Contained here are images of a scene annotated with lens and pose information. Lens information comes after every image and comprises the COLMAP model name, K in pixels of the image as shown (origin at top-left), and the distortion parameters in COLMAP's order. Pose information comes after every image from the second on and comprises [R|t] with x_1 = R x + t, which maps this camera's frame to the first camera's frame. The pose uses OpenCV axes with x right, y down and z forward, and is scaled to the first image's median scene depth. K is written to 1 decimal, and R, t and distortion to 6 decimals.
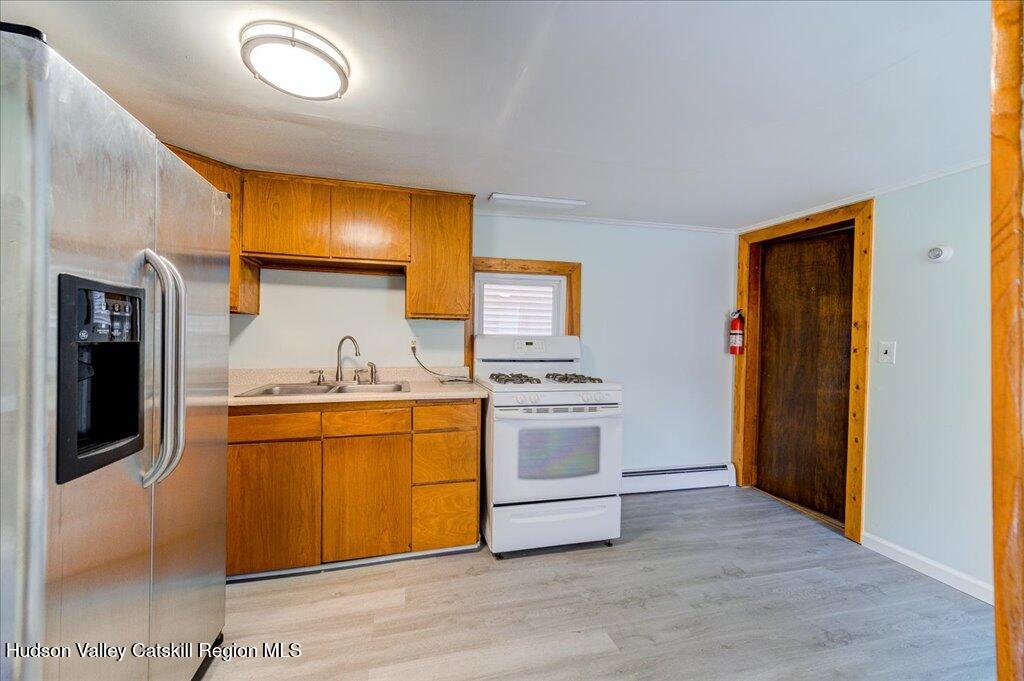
lens RADIAL K [[399.5, 0, 503.1], [0, 399.5, 339.2], [0, 0, 1]] dist [-0.000464, 0.002634]
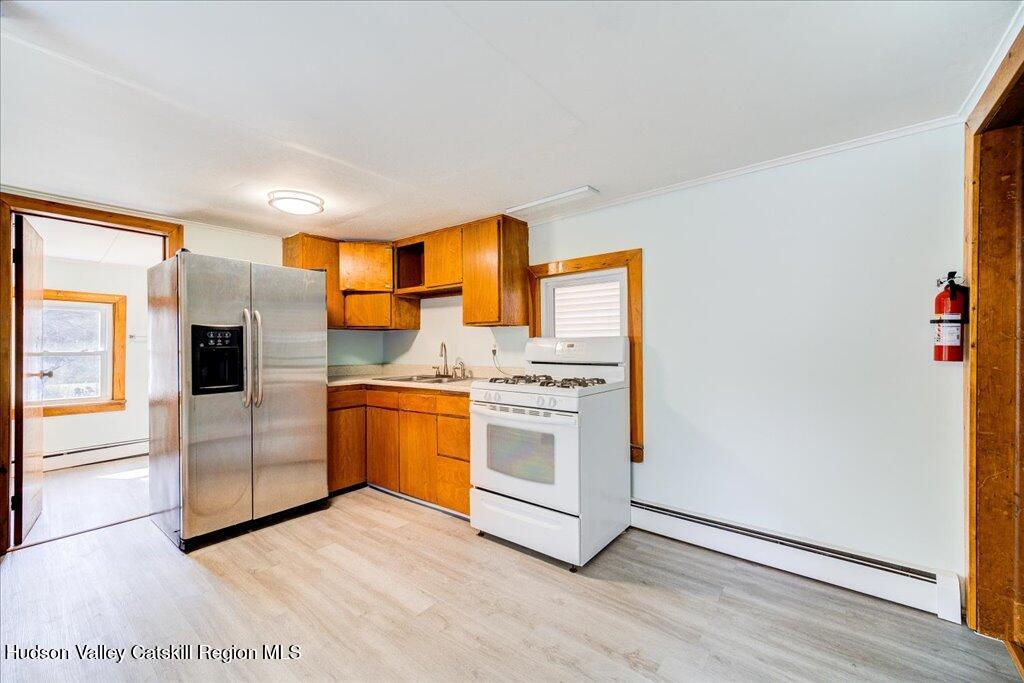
lens RADIAL K [[412.4, 0, 507.7], [0, 412.4, 344.5], [0, 0, 1]] dist [0.002729, 0.000141]
pose [[0.608287, -0.017060, -0.793534, 0.948637], [0.016282, 0.999827, -0.009014, 0.017862], [0.793550, -0.007437, 0.608459, 0.339509]]
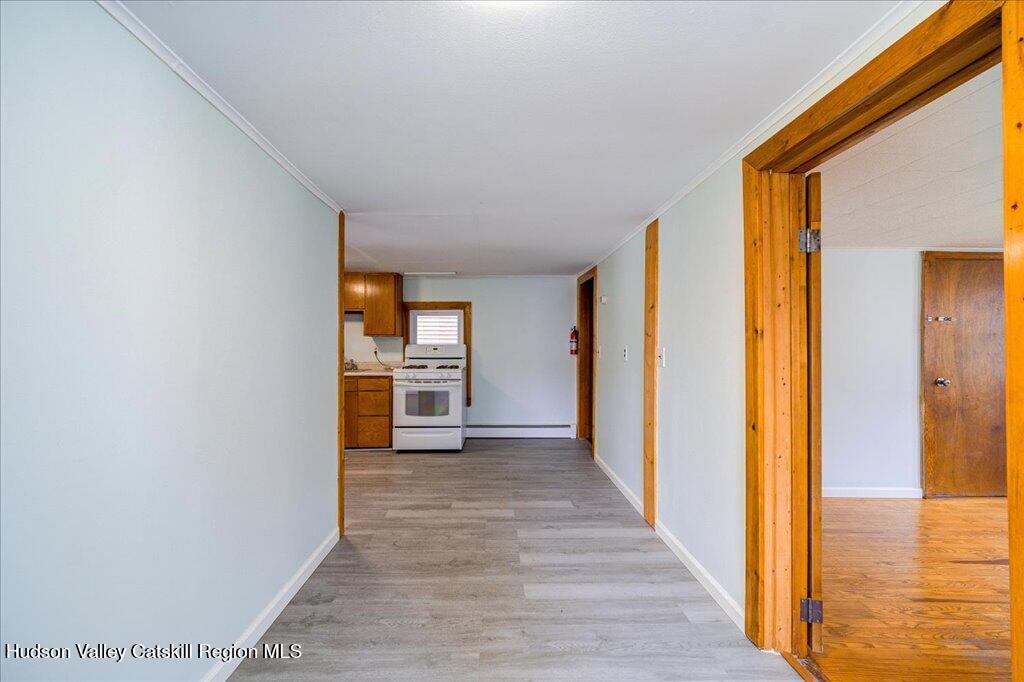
lens RADIAL K [[412.4, 0, 507.7], [0, 412.4, 344.0], [0, 0, 1]] dist [0.002729, 0.000141]
pose [[0.977106, -0.012448, -0.212387, 0.969155], [0.011508, 0.999918, -0.005662, 0.003102], [0.212440, 0.003089, 0.977169, -0.931972]]
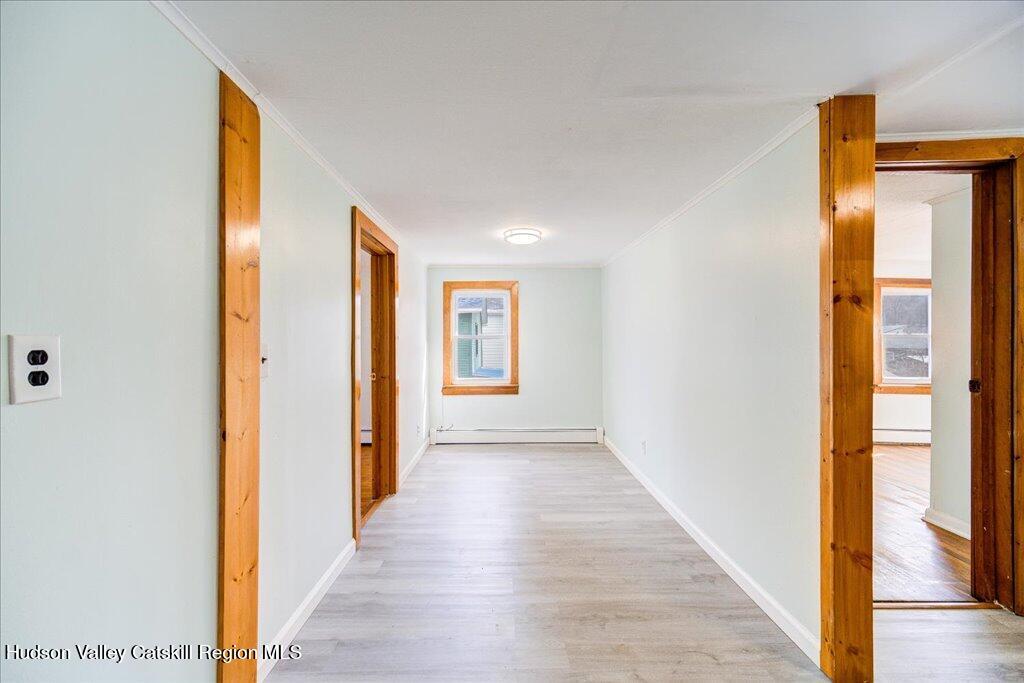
lens RADIAL K [[399.5, 0, 503.1], [0, 399.5, 340.2], [0, 0, 1]] dist [-0.000464, 0.002634]
pose [[-0.970013, -0.008520, 0.242903, 0.600627], [-0.011011, 0.999900, -0.008898, 0.009243], [-0.242803, -0.011306, -0.970010, 0.908831]]
